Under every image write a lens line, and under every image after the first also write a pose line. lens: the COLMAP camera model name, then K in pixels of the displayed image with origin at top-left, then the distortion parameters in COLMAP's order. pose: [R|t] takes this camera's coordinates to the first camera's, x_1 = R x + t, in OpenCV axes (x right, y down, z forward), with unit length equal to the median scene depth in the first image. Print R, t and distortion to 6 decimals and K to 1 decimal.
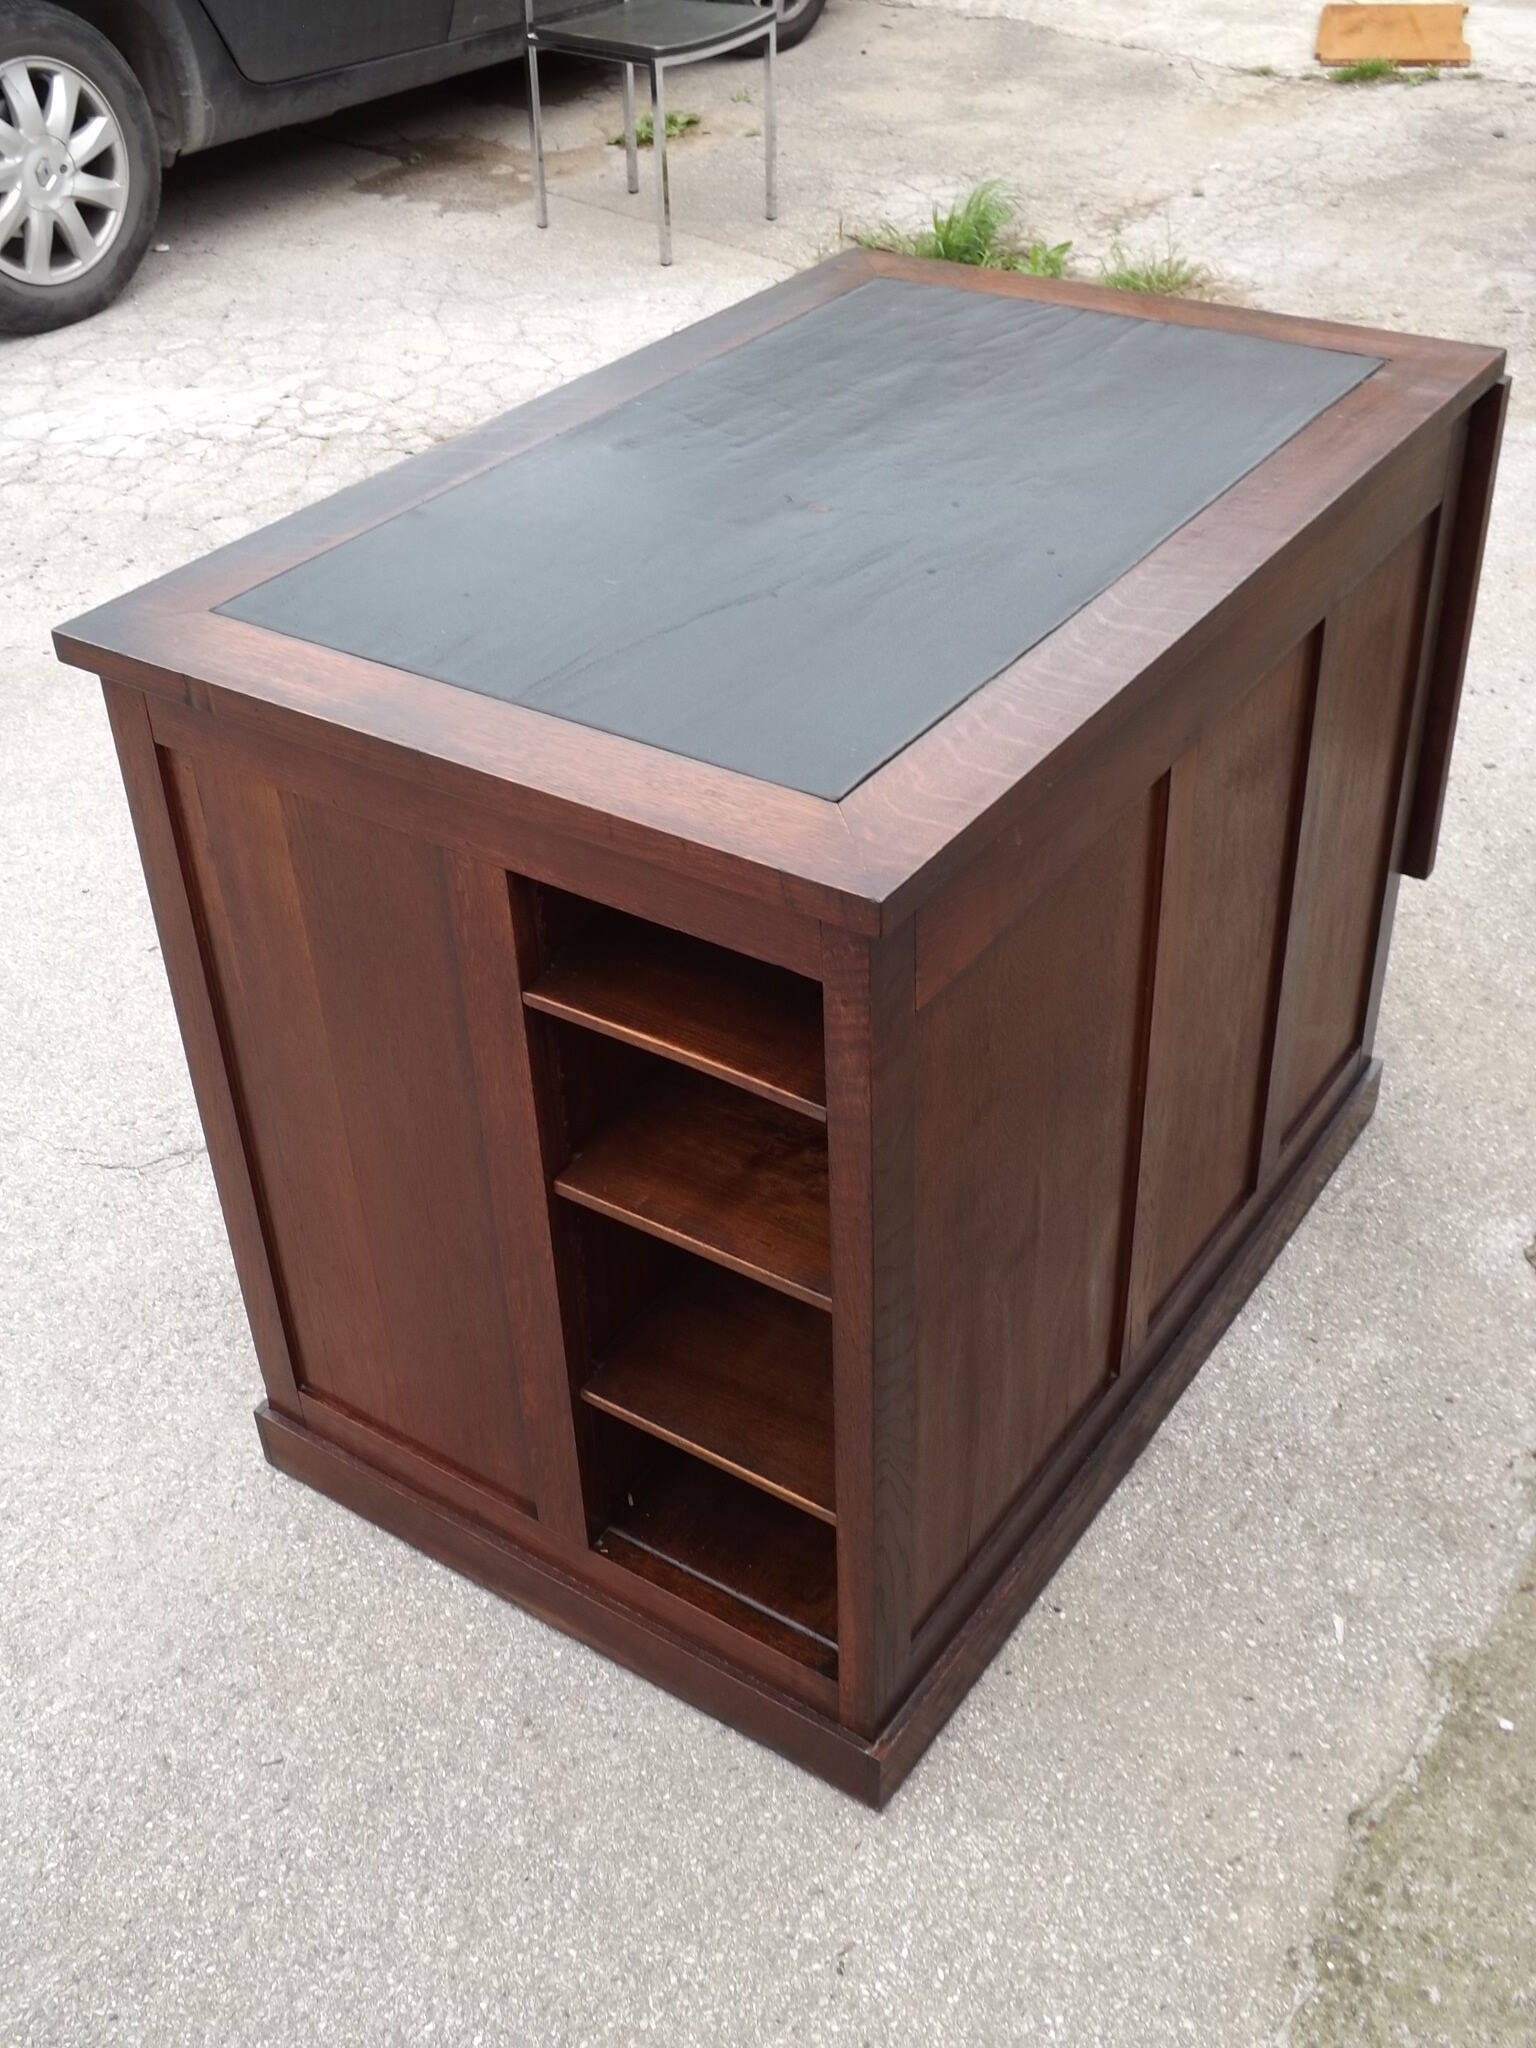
lens RADIAL K [[2093.4, 0, 740.2], [0, 2093.4, 994.3], [0, 0, 1]] dist [-0.093681, 0.130324]
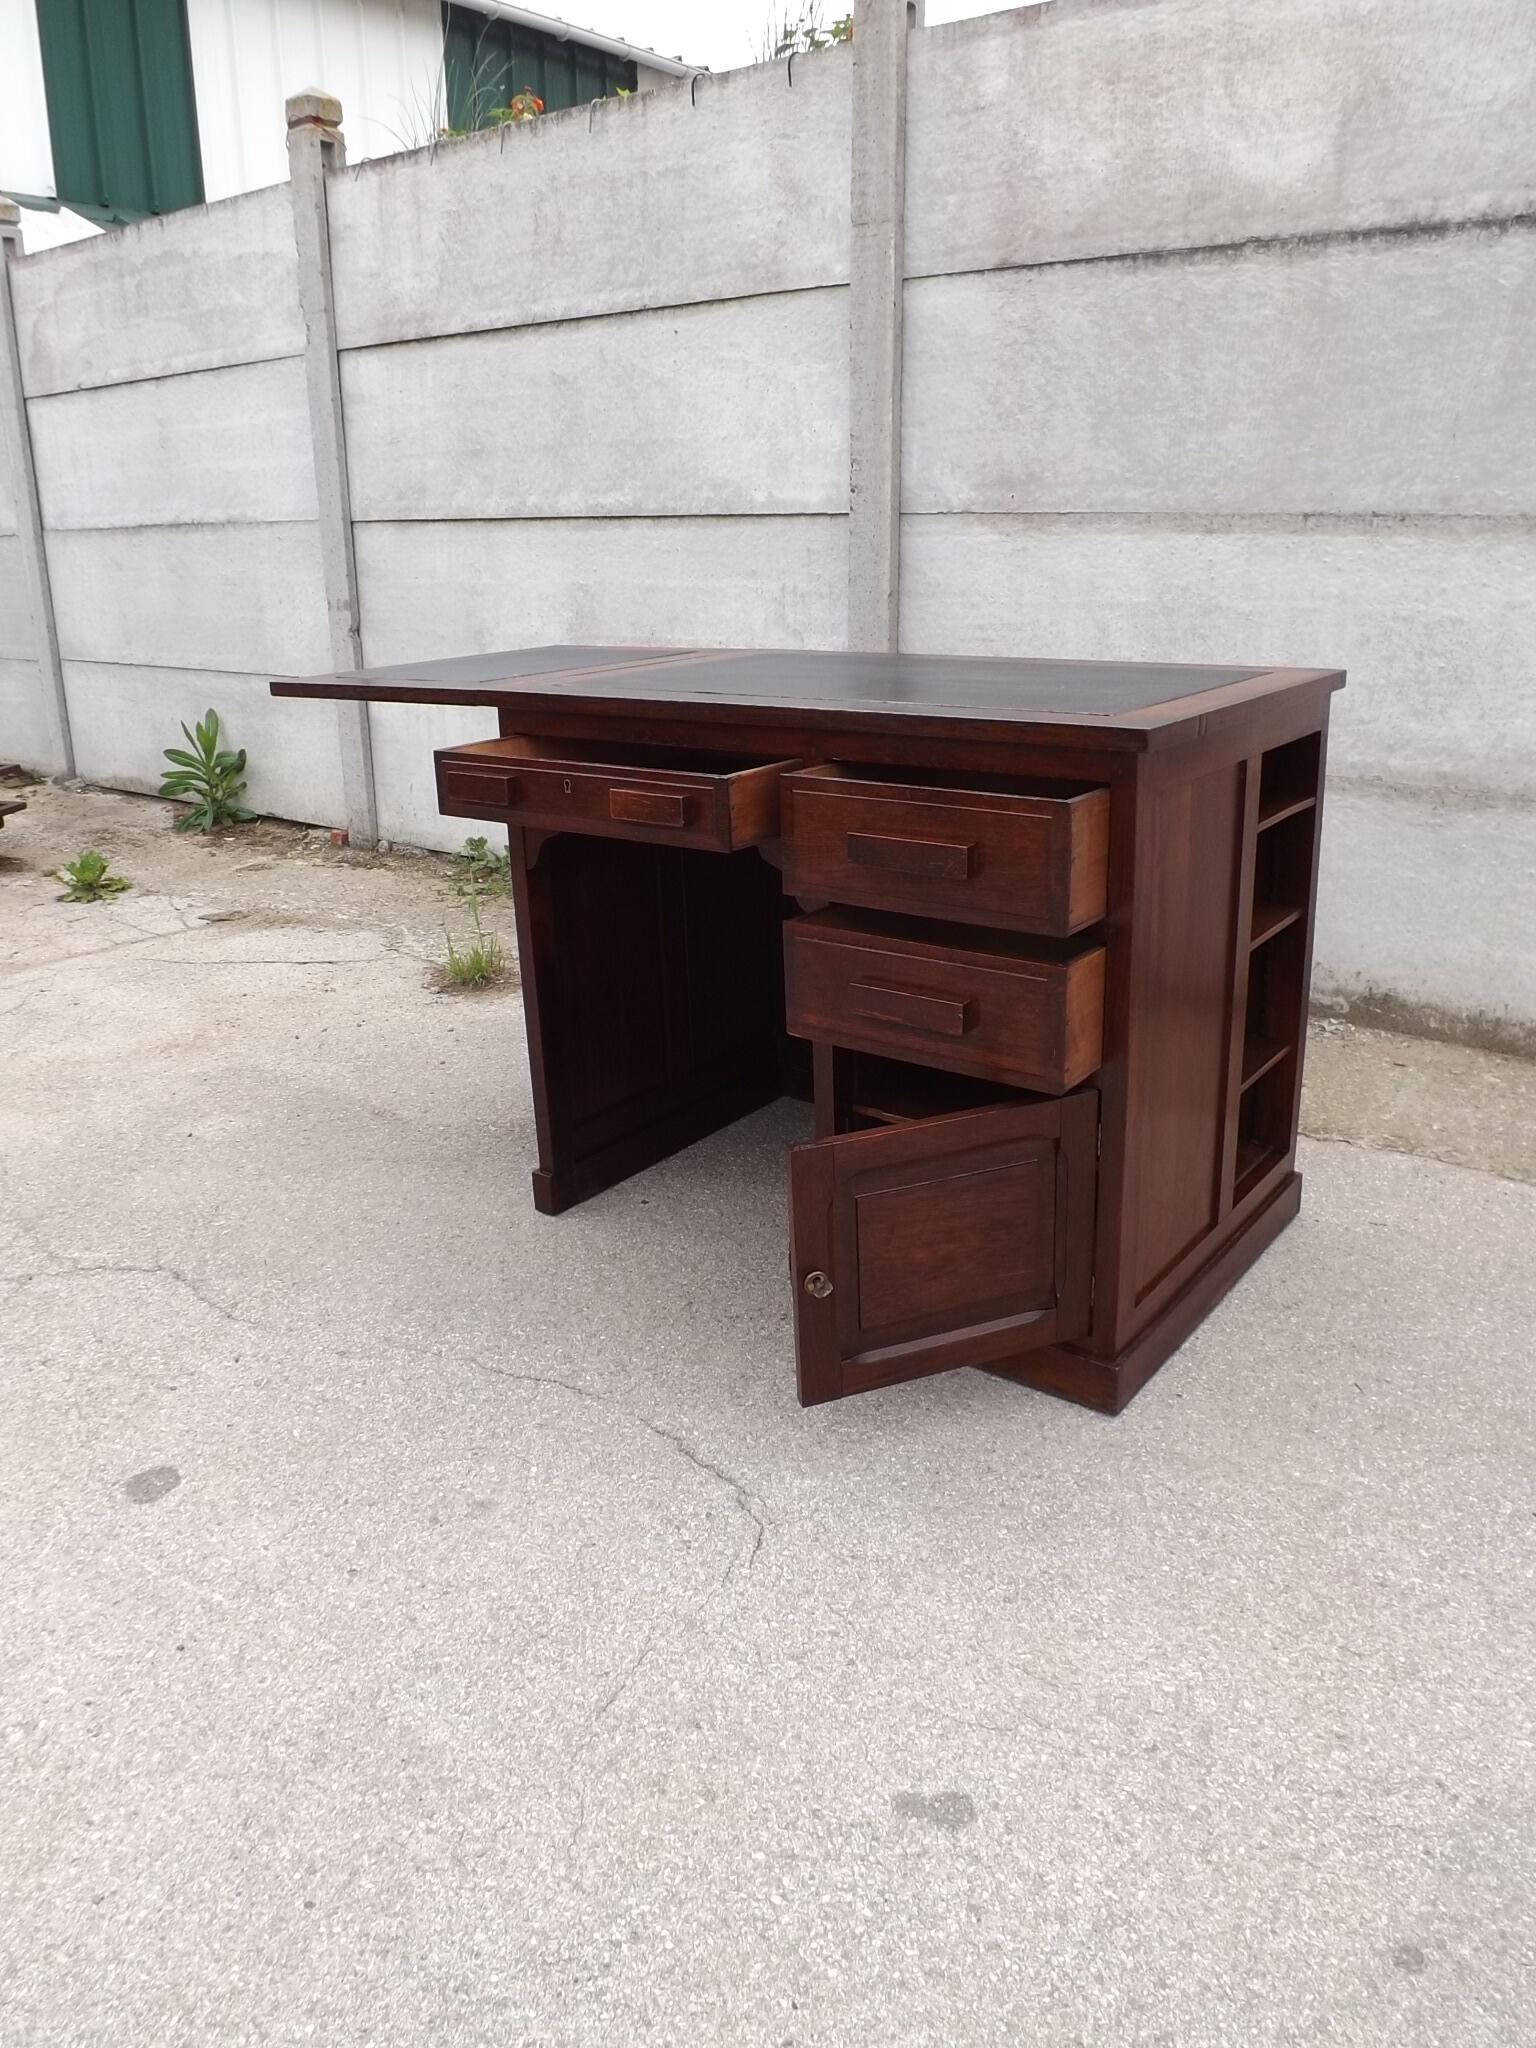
lens RADIAL K [[1478.8, 0, 791.8], [0, 1478.8, 1001.0], [0, 0, 1]] dist [-0.039405, -0.008826]
pose [[0.032816, -0.270832, 0.962067, -1.280279], [0.597634, 0.776858, 0.198308, -0.349043], [-0.801097, 0.568456, 0.187352, 1.006327]]
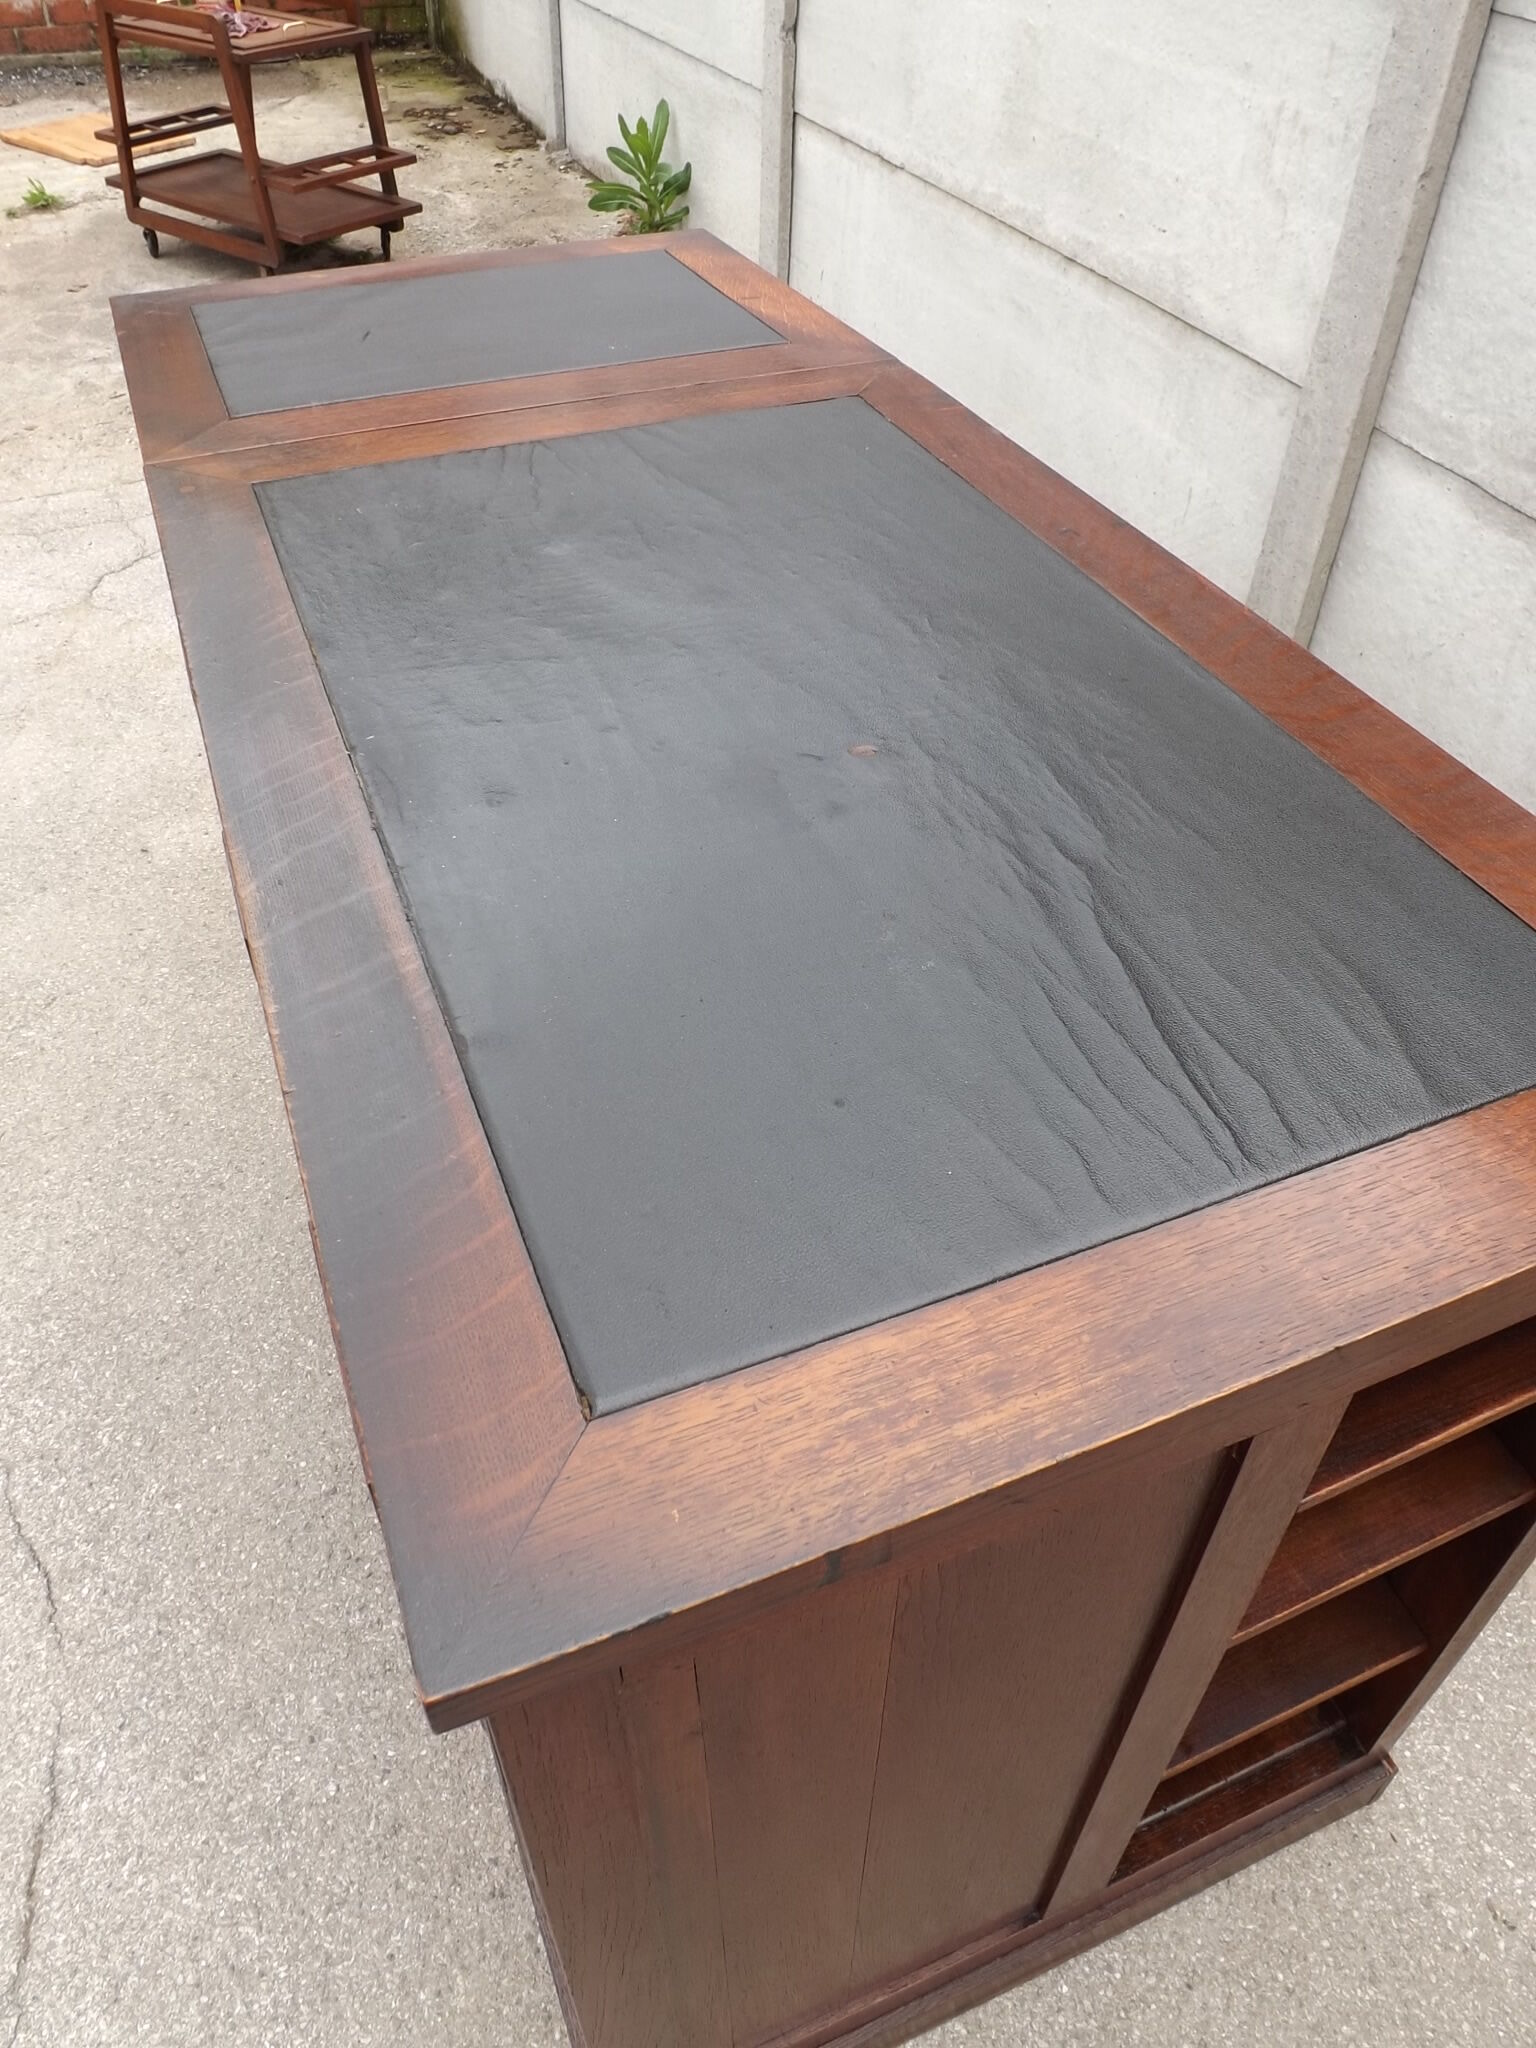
lens RADIAL K [[1485.2, 0, 775.6], [0, 1485.2, 975.9], [0, 0, 1]] dist [-0.058191, 0.010520]
pose [[0.535679, -0.517250, 0.667458, -0.380519], [0.458630, 0.841903, 0.284356, -0.324428], [-0.709018, 0.153793, 0.688216, 0.632643]]
